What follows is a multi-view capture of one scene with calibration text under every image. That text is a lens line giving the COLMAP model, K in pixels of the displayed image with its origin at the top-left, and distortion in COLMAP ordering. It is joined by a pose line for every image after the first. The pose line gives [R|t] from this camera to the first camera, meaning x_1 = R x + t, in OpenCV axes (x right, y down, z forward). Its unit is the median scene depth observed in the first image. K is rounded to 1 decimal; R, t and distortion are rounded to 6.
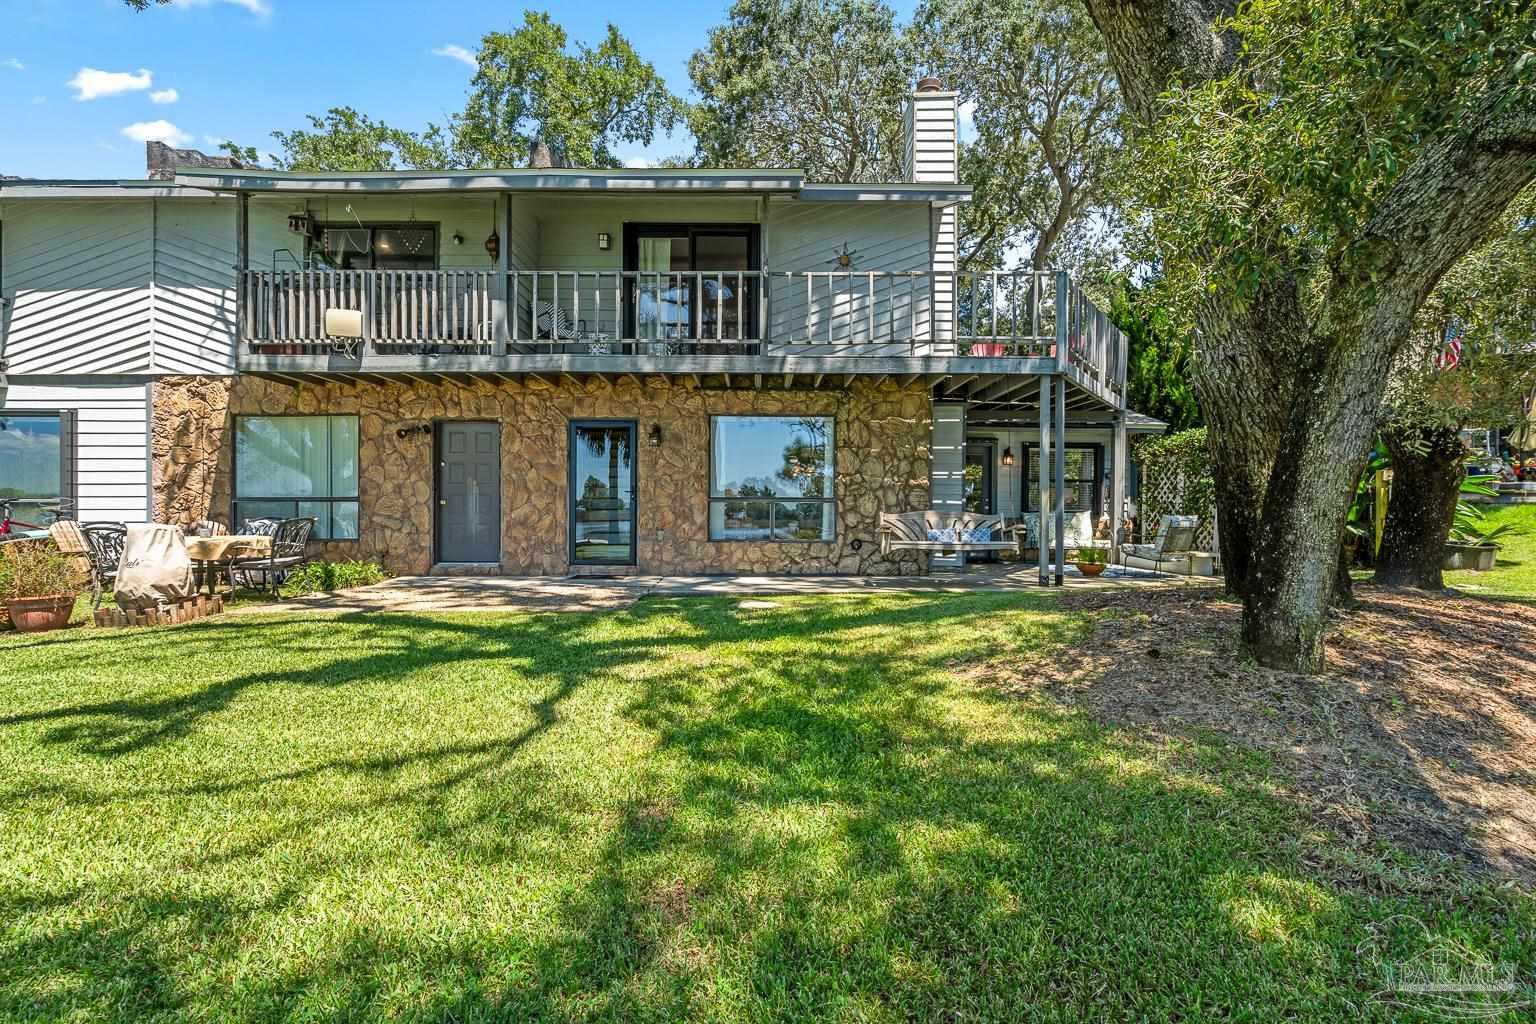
lens RADIAL K [[695.0, 0, 747.4], [0, 695.0, 507.2], [0, 0, 1]] dist [-0.003380, -0.000356]
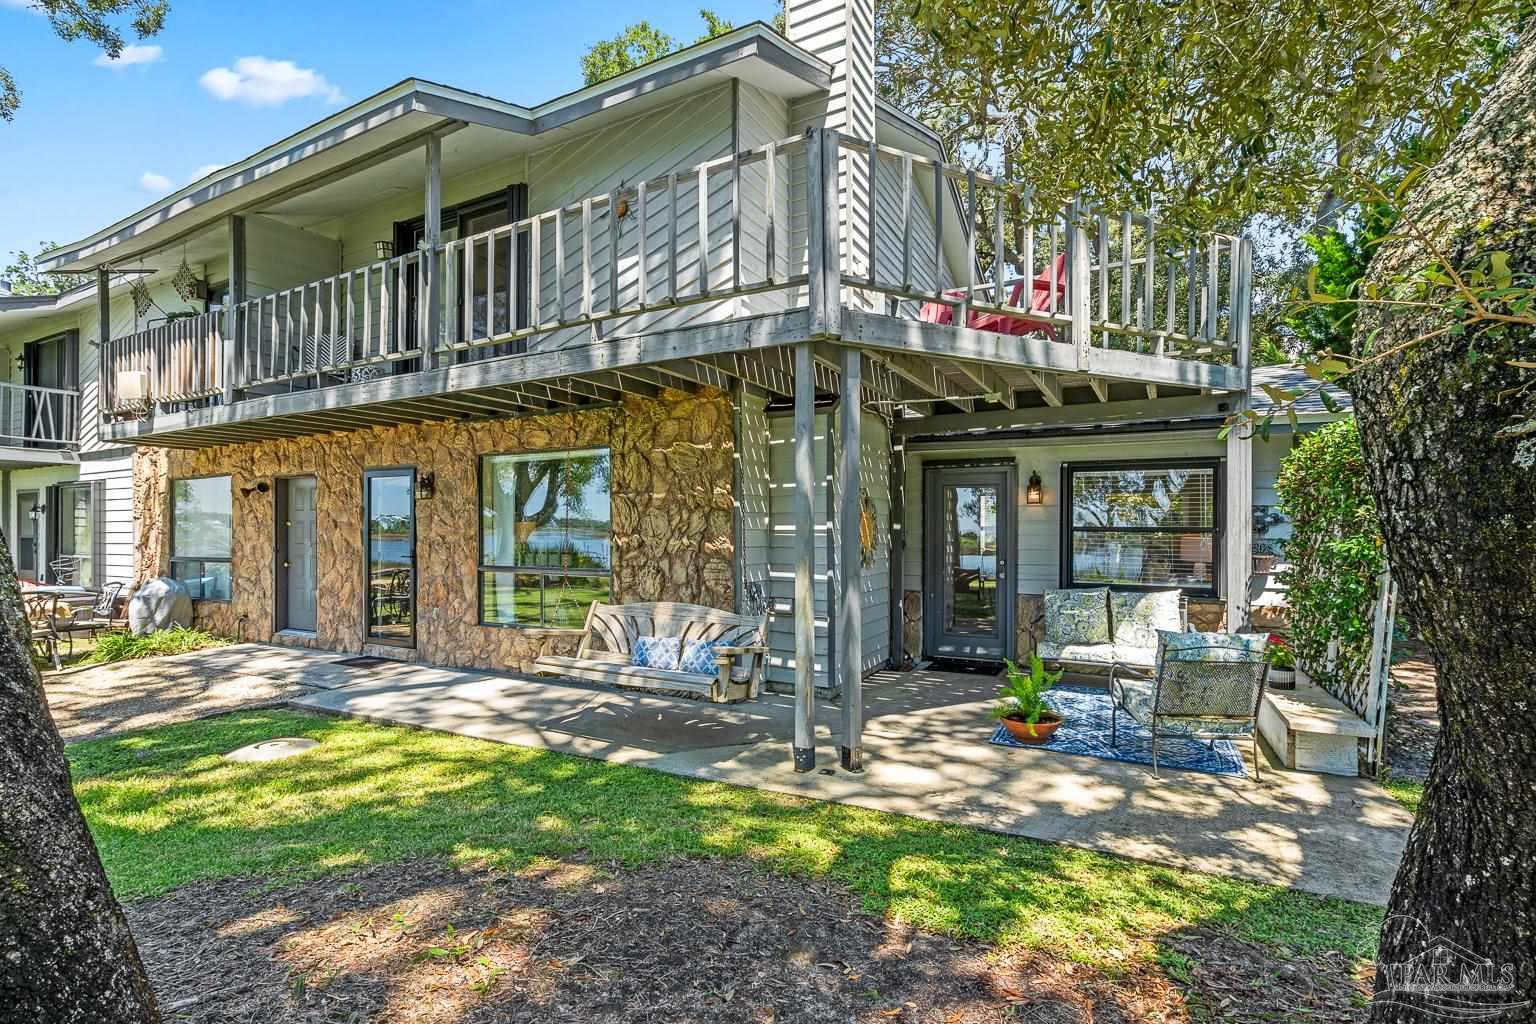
lens RADIAL K [[699.2, 0, 760.8], [0, 699.2, 525.9], [0, 0, 1]] dist [-0.003333, 0.001378]
pose [[0.882628, -0.007426, -0.470014, 0.566085], [0.005460, 0.999970, -0.005546, -0.050836], [0.470041, 0.002329, 0.882642, 0.481055]]
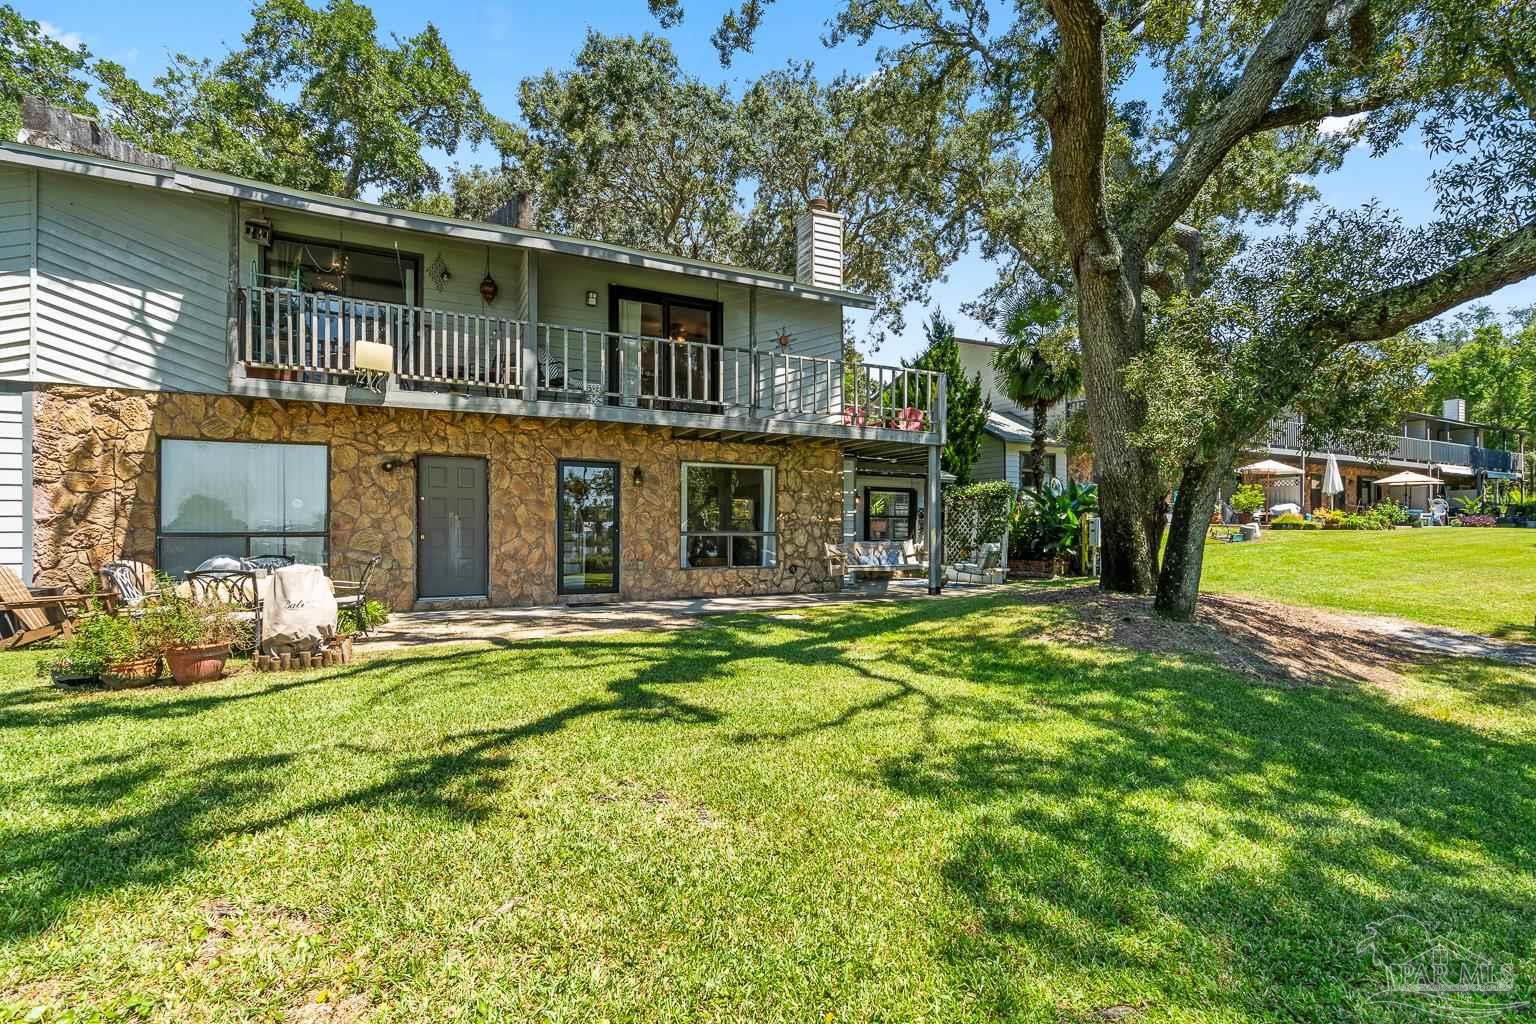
lens RADIAL K [[710.7, 0, 760.8], [0, 710.7, 529.3], [0, 0, 1]] dist [-0.002892, -0.000201]
pose [[0.896543, -0.000534, 0.442957, -0.462156], [0.002063, 0.999993, -0.002970, -0.014181], [-0.442952, 0.003576, 0.896538, -0.123235]]
